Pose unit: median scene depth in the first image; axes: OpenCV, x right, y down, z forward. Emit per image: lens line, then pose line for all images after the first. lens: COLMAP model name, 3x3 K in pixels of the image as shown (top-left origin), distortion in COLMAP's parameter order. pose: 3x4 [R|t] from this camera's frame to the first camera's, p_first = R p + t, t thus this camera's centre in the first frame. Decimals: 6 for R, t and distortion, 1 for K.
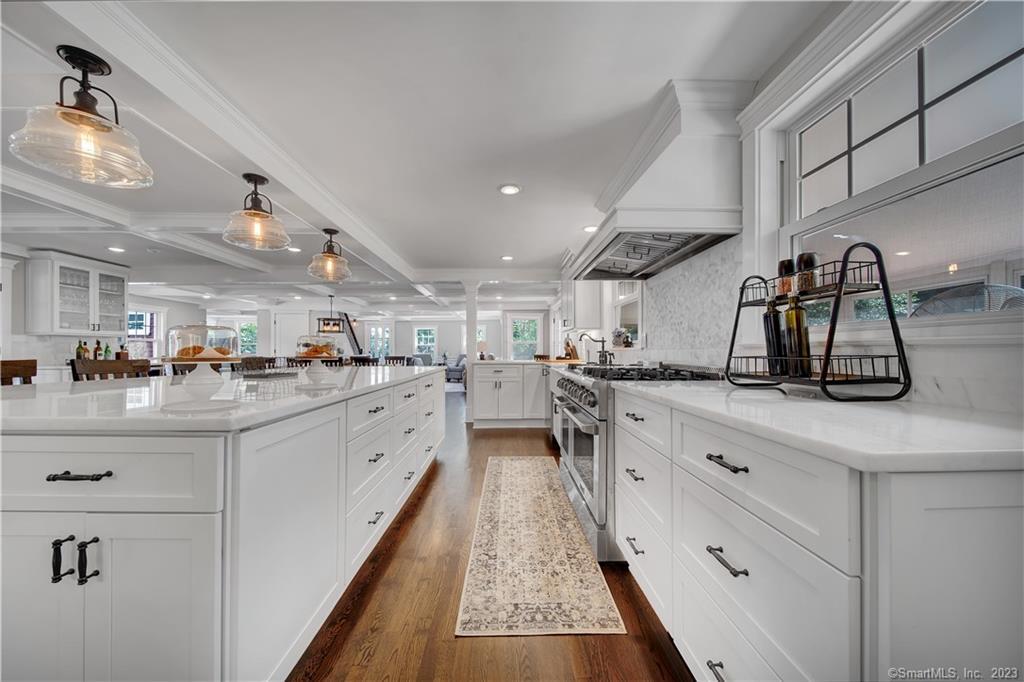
lens RADIAL K [[367.4, 0, 512.9], [0, 367.4, 350.1], [0, 0, 1]] dist [-0.001430, -0.000663]
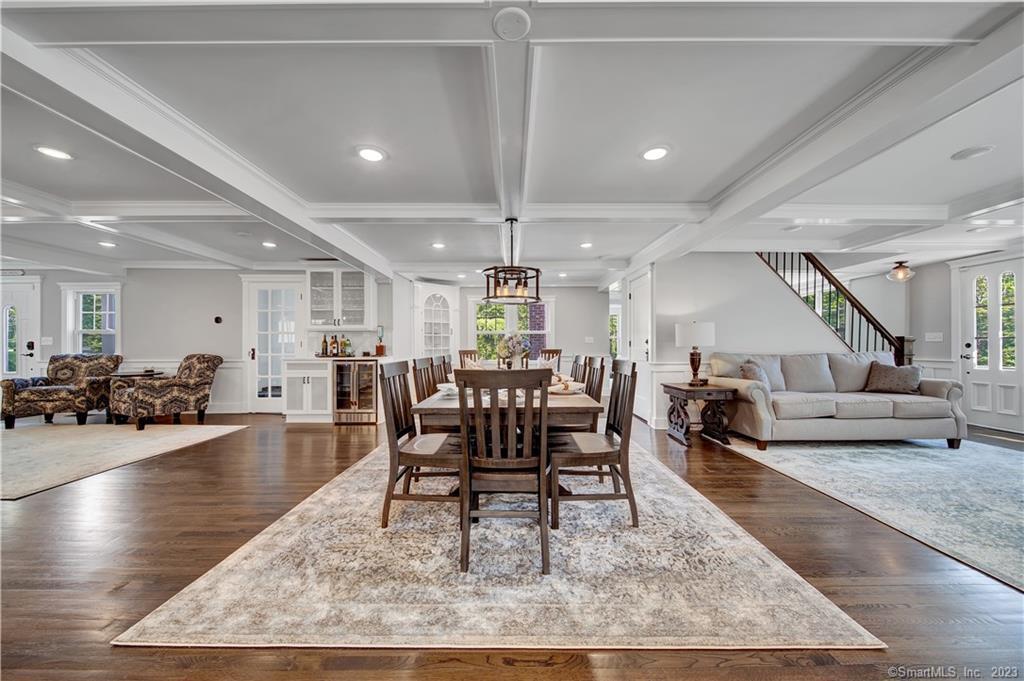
lens RADIAL K [[357.7, 0, 503.1], [0, 357.7, 346.5], [0, 0, 1]] dist [-0.001924, -0.000899]
pose [[-0.033978, 0.007724, -0.999393, -0.176537], [0.006047, 0.999953, 0.007523, 0.006328], [0.999404, -0.005788, -0.034023, 2.542074]]
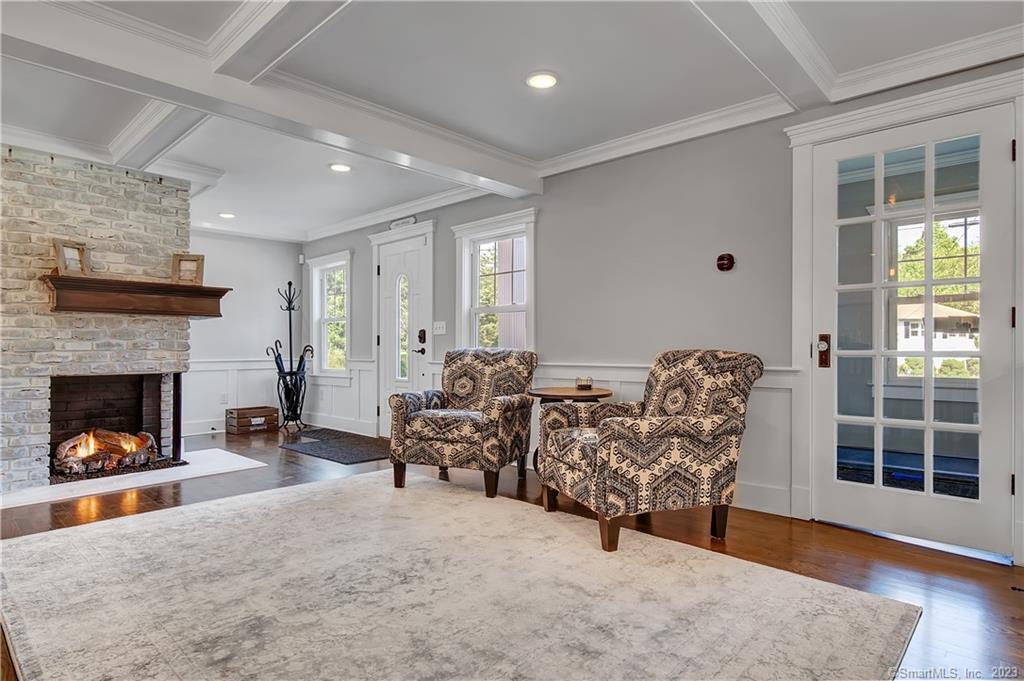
lens RADIAL K [[560.8, 0, 506.6], [0, 560.8, 346.0], [0, 0, 1]] dist [-0.003385, 0.003131]
pose [[-0.716869, -0.000469, -0.697207, -0.898029], [0.005797, 0.999961, -0.006634, 0.046109], [0.697183, -0.008797, -0.716839, 1.477097]]
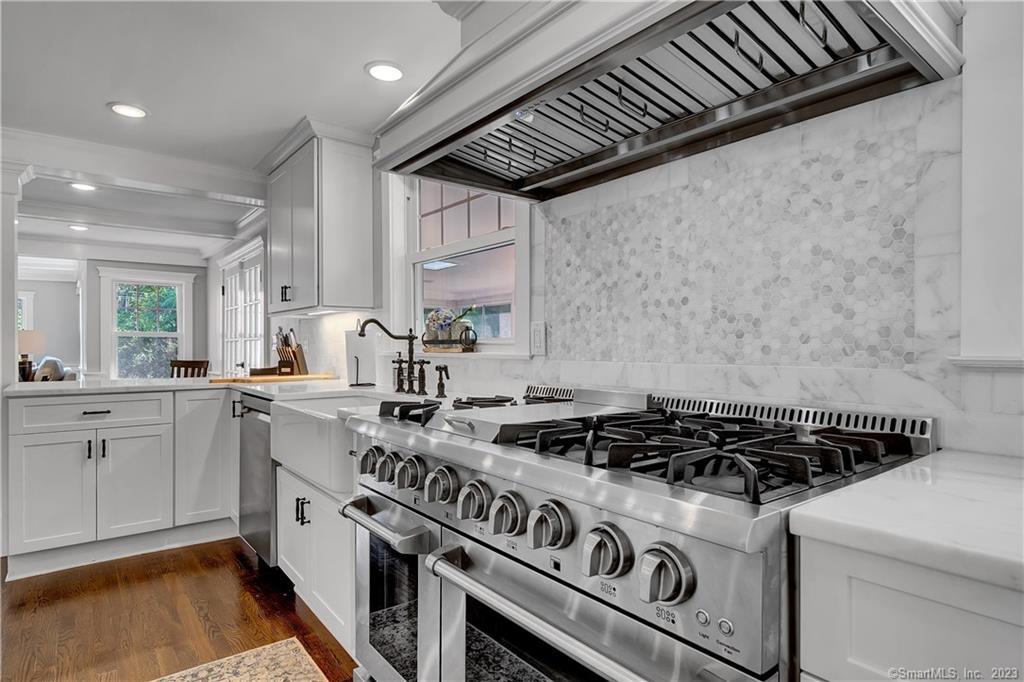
lens RADIAL K [[560.8, 0, 513.1], [0, 560.8, 352.0], [0, 0, 1]] dist [-0.003385, 0.003131]
pose [[0.798941, -0.004250, 0.601394, -0.073480], [-0.001867, 0.999953, 0.009547, -0.016529], [-0.601406, -0.008750, 0.798895, 0.483300]]
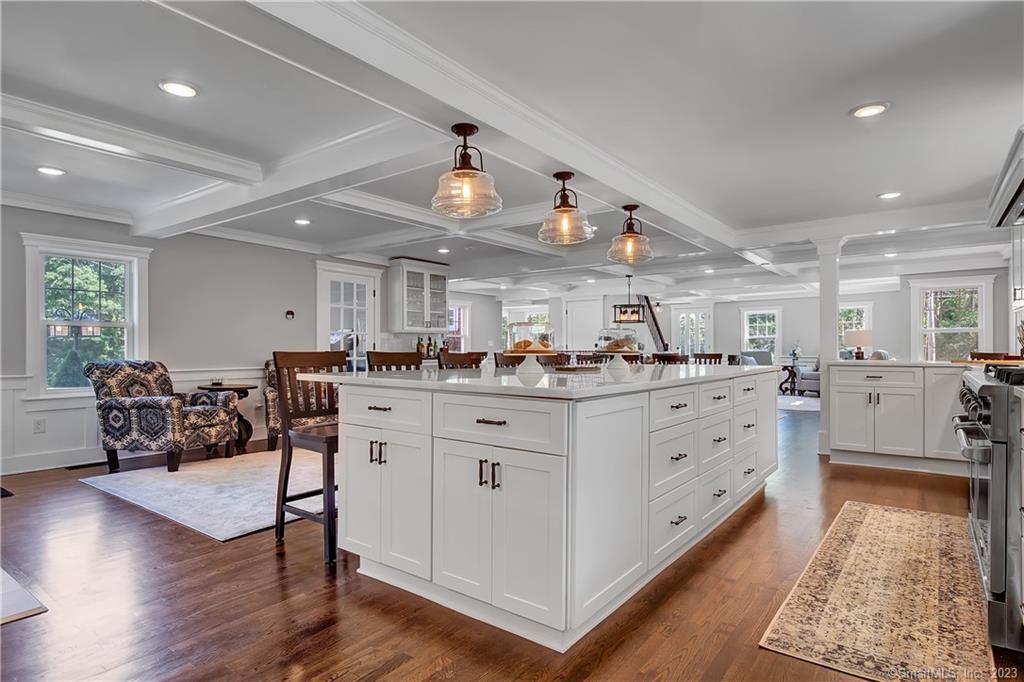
lens RADIAL K [[560.8, 0, 505.5], [0, 560.8, 347.0], [0, 0, 1]] dist [-0.003385, 0.003131]
pose [[0.781703, -0.002323, -0.623646, 0.107482], [0.003672, 0.999993, 0.000878, 0.005081], [0.623640, -0.002976, 0.781706, -0.241648]]
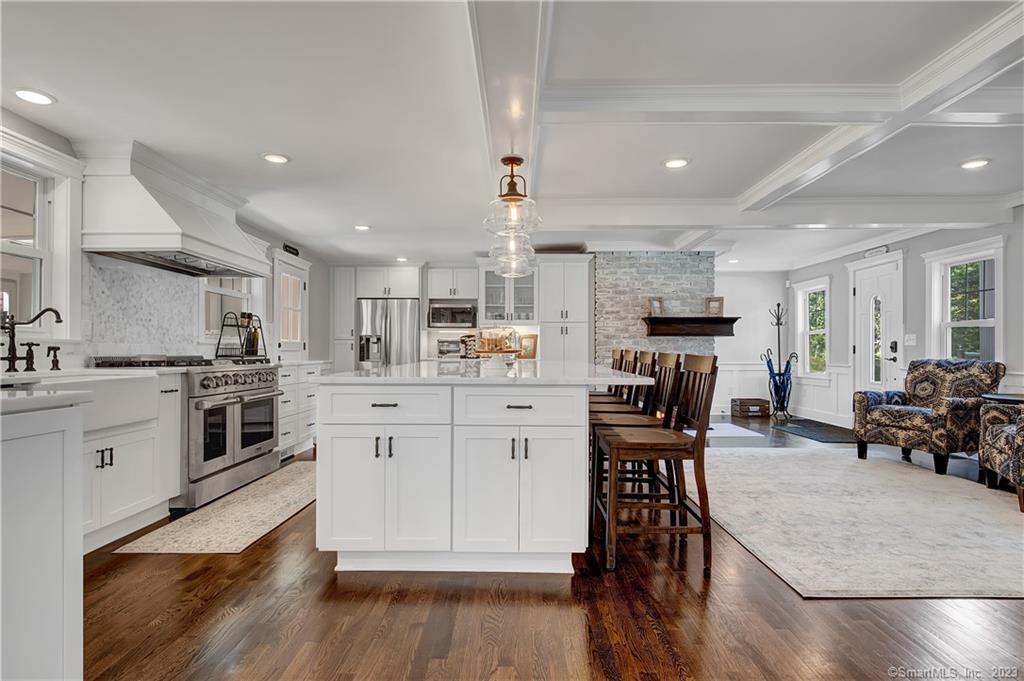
lens RADIAL K [[560.8, 0, 520.2], [0, 560.8, 348.8], [0, 0, 1]] dist [-0.003385, 0.003131]
pose [[-0.999749, 0.000984, 0.022381, -0.578098], [0.000860, 0.999984, -0.005521, 0.019523], [-0.022386, -0.005500, -0.999734, 2.173168]]
